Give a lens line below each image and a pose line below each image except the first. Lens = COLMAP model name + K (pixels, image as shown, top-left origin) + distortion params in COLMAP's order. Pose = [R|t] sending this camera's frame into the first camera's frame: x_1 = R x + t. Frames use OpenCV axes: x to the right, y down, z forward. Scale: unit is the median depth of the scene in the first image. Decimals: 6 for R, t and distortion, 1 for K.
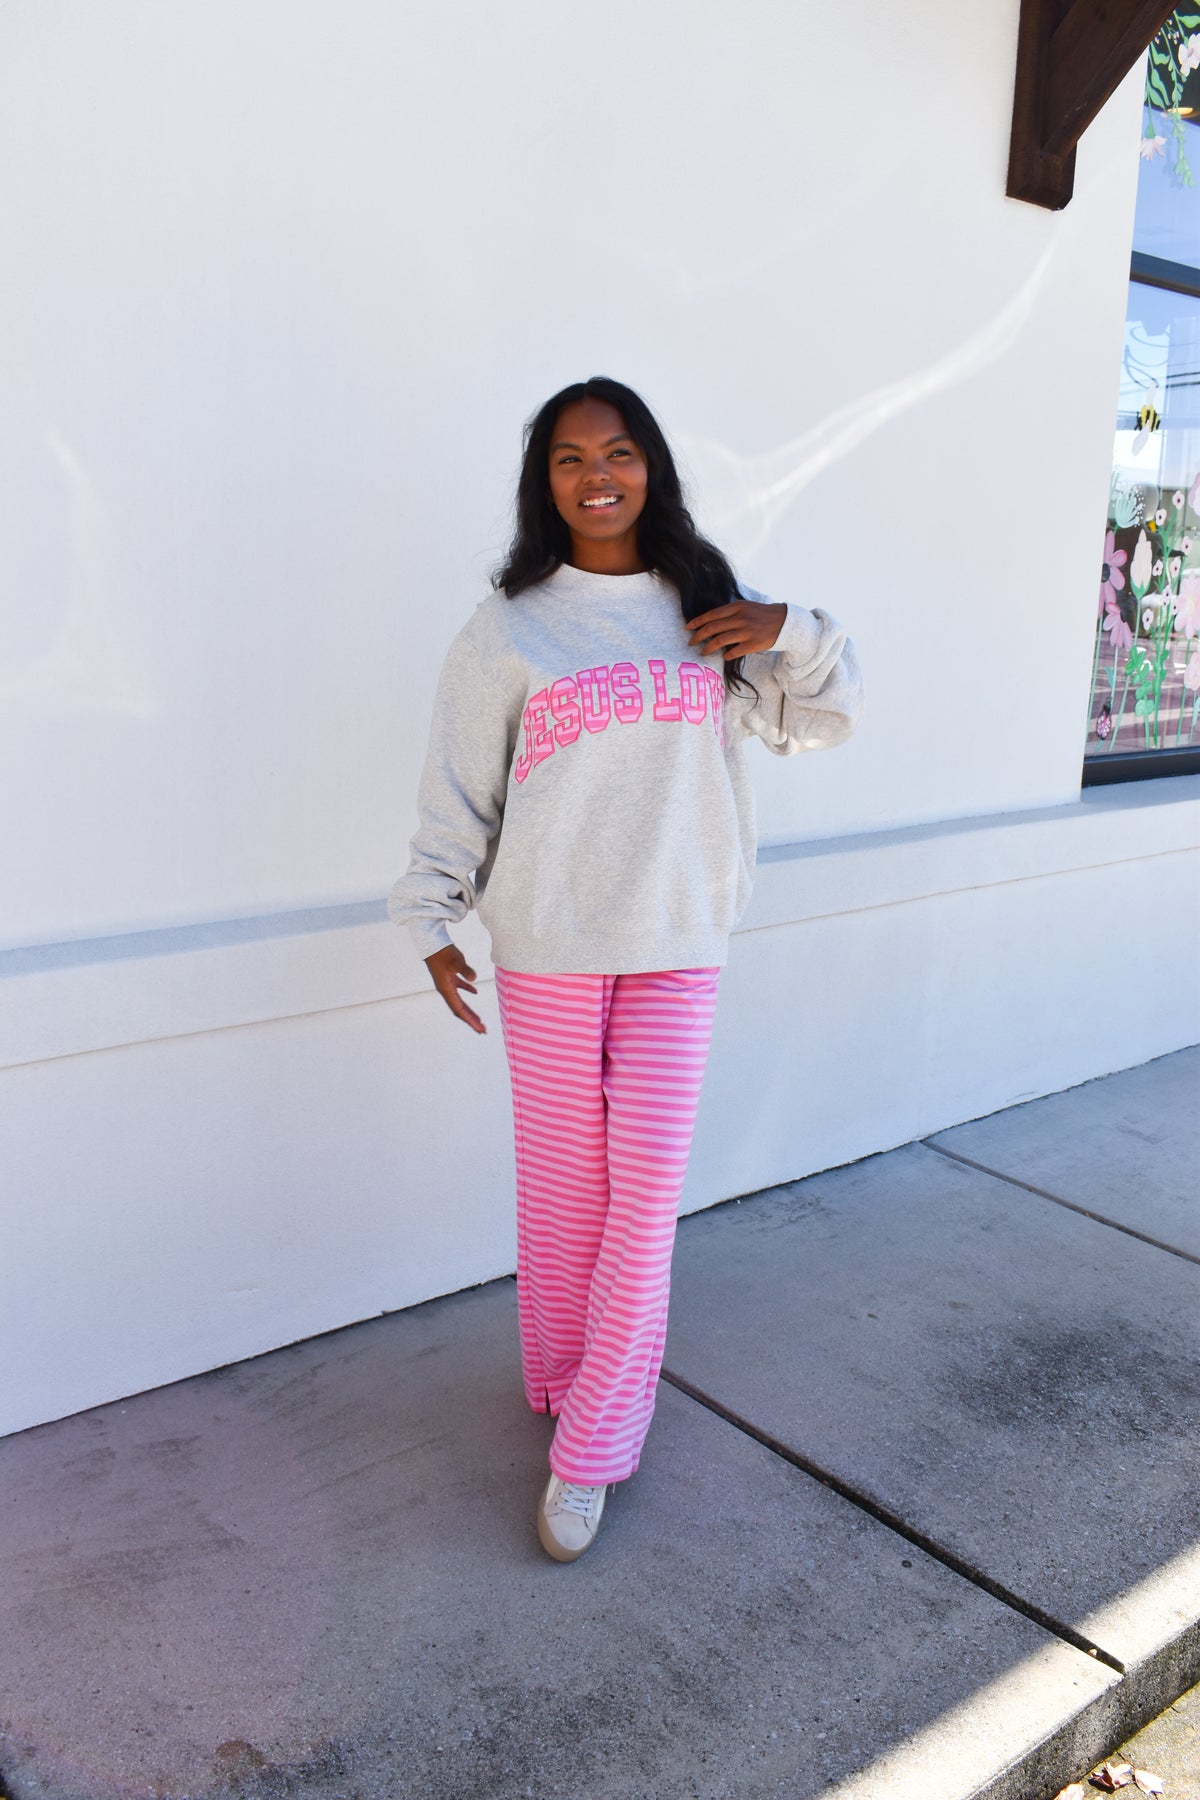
lens RADIAL K [[1567.9, 0, 605.1], [0, 1567.9, 906.2], [0, 0, 1]] dist [-0.092572, 0.023886]
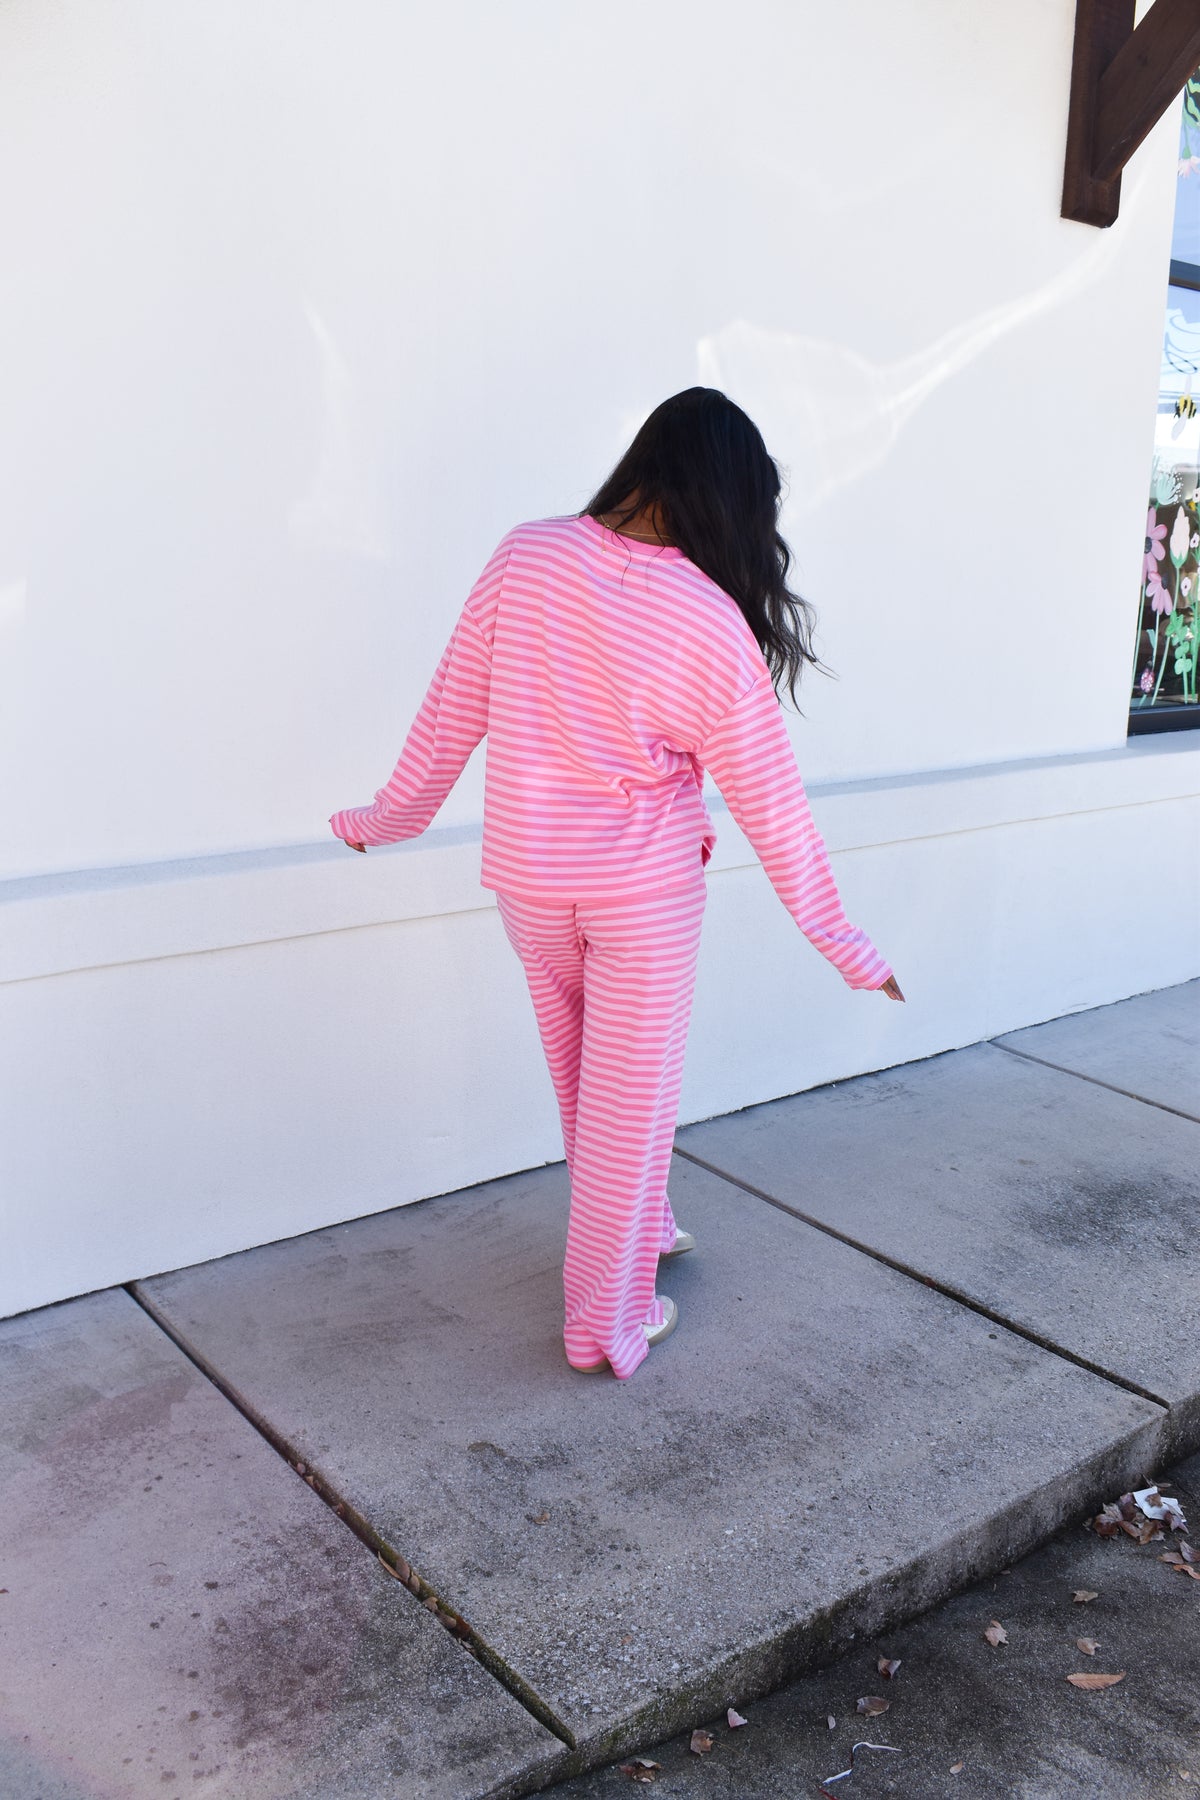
lens RADIAL K [[1567.9, 0, 600.0], [0, 1567.9, 904.0], [0, 0, 1]] dist [-0.092572, 0.023886]
pose [[0.999613, -0.003590, -0.027603, -0.072823], [0.003825, 0.999957, 0.008445, 0.055908], [0.027571, -0.008547, 0.999583, -0.218917]]
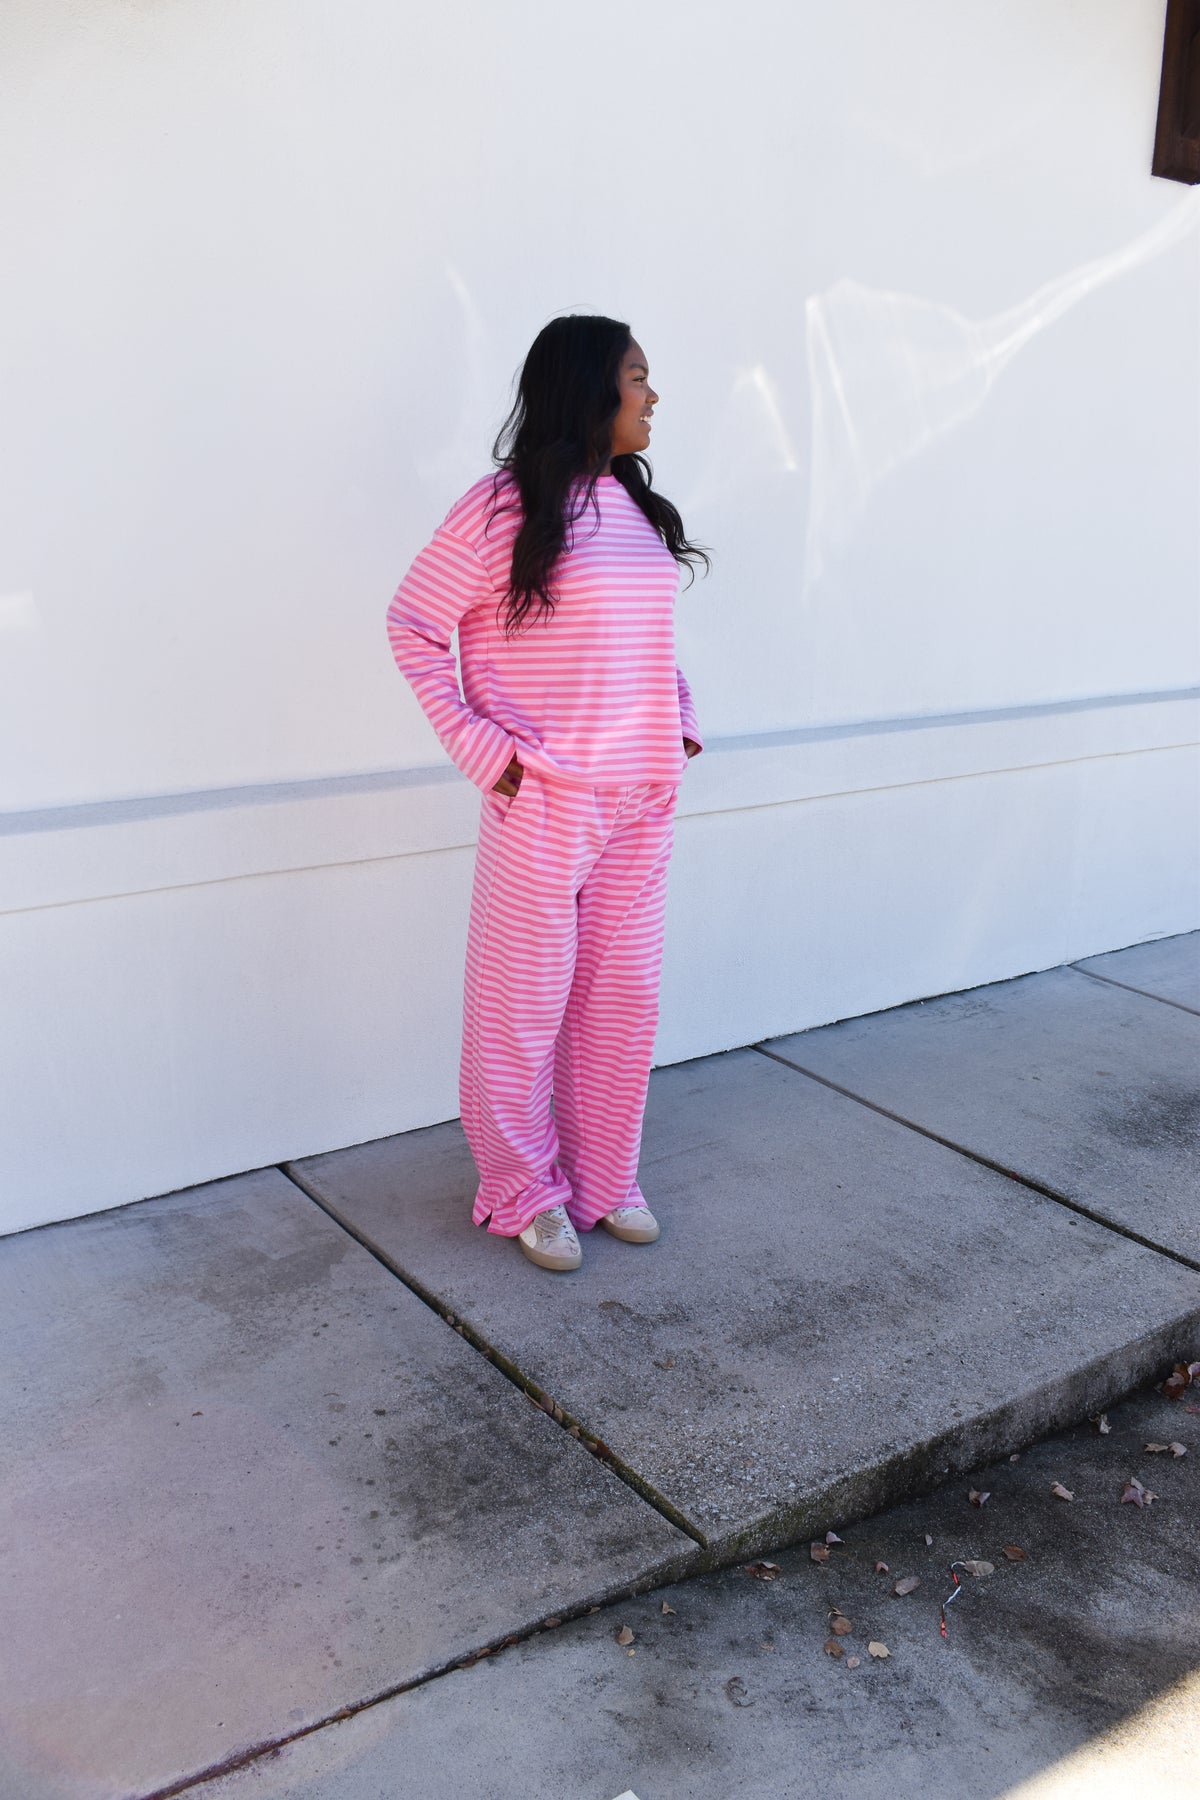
lens RADIAL K [[1567.9, 0, 603.8], [0, 1567.9, 901.7], [0, 0, 1]] dist [-0.092572, 0.023886]
pose [[0.997613, 0.007774, -0.068620, -0.105768], [-0.004946, 0.999135, 0.041294, 0.076801], [0.068882, -0.040856, 0.996788, -0.319700]]
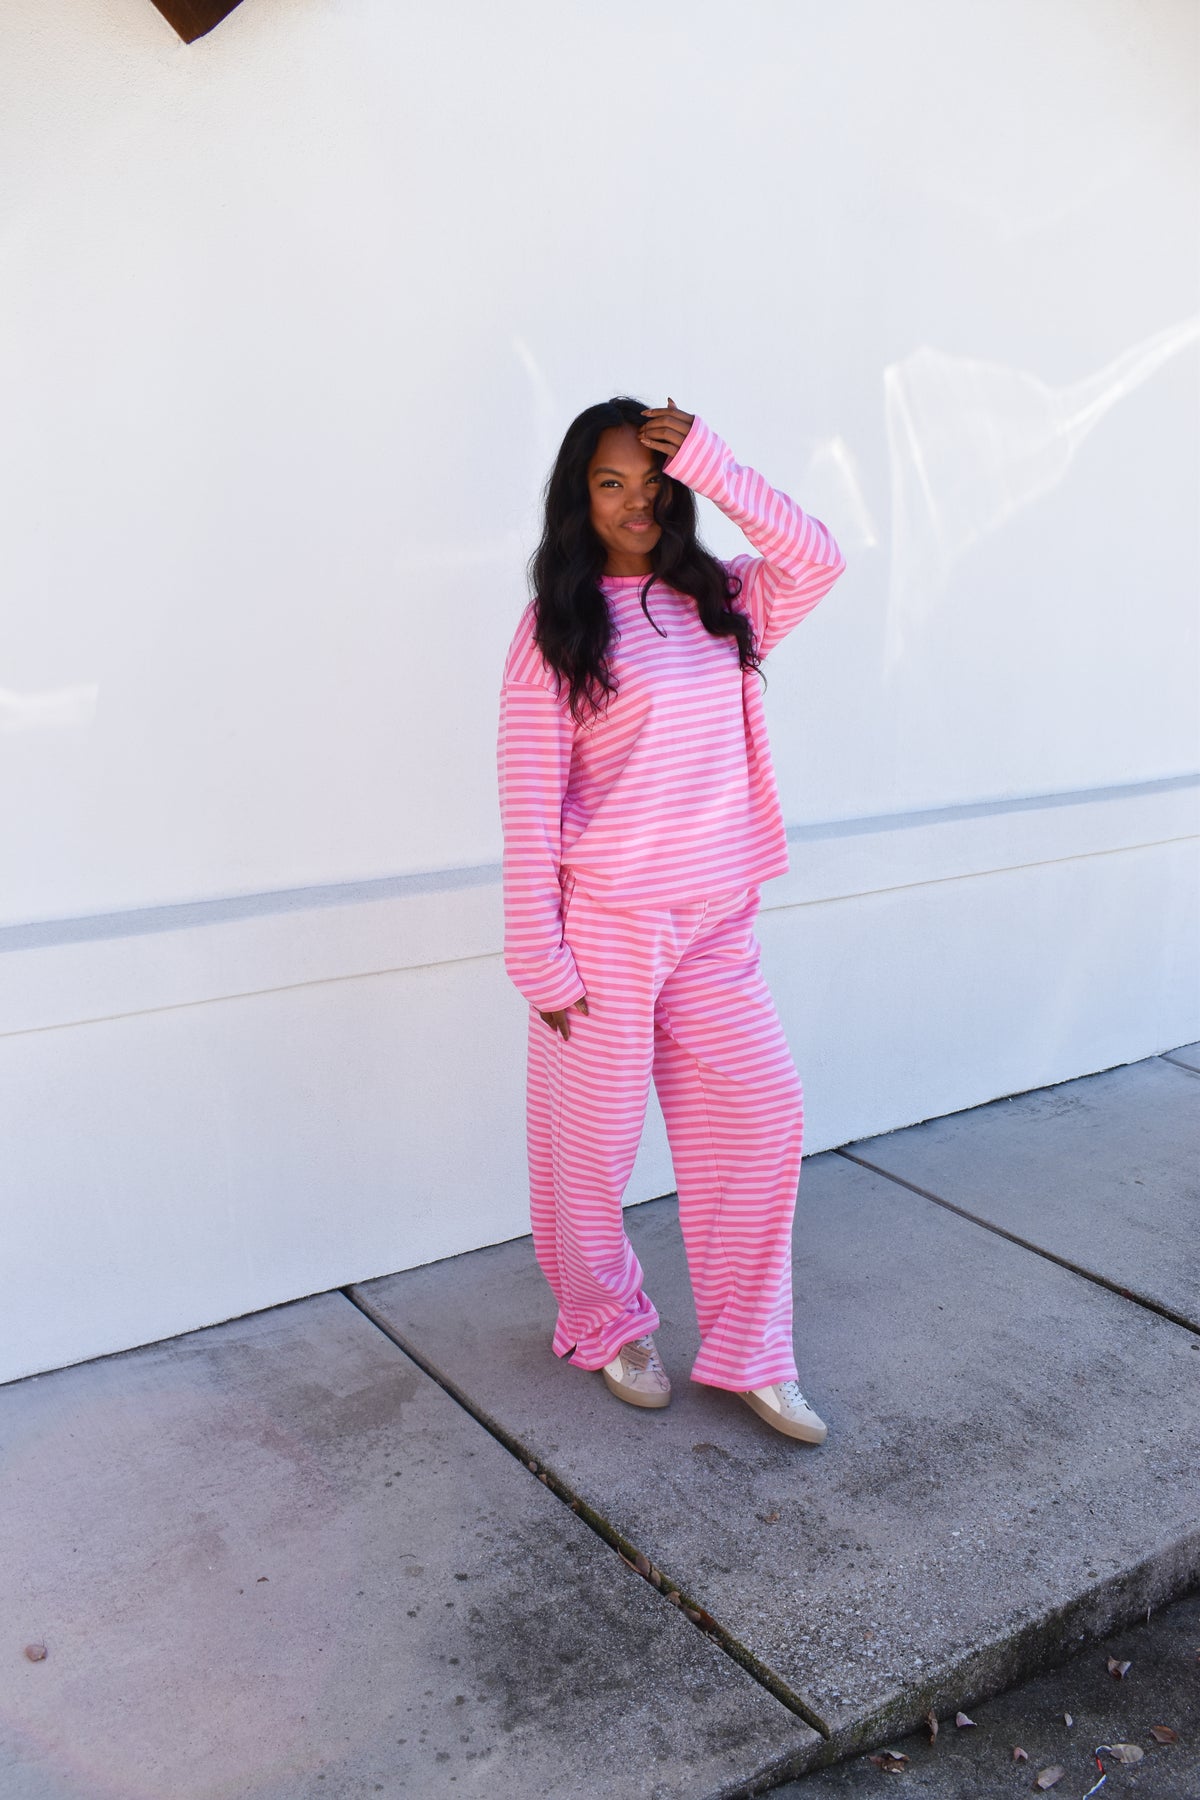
lens RADIAL K [[1567.9, 0, 604.3], [0, 1567.9, 904.6], [0, 0, 1]] dist [-0.092572, 0.023886]
pose [[0.995737, -0.004735, -0.092120, -0.142373], [0.004701, 0.999989, -0.000584, 0.054073], [0.092122, 0.000148, 0.995748, -0.251737]]
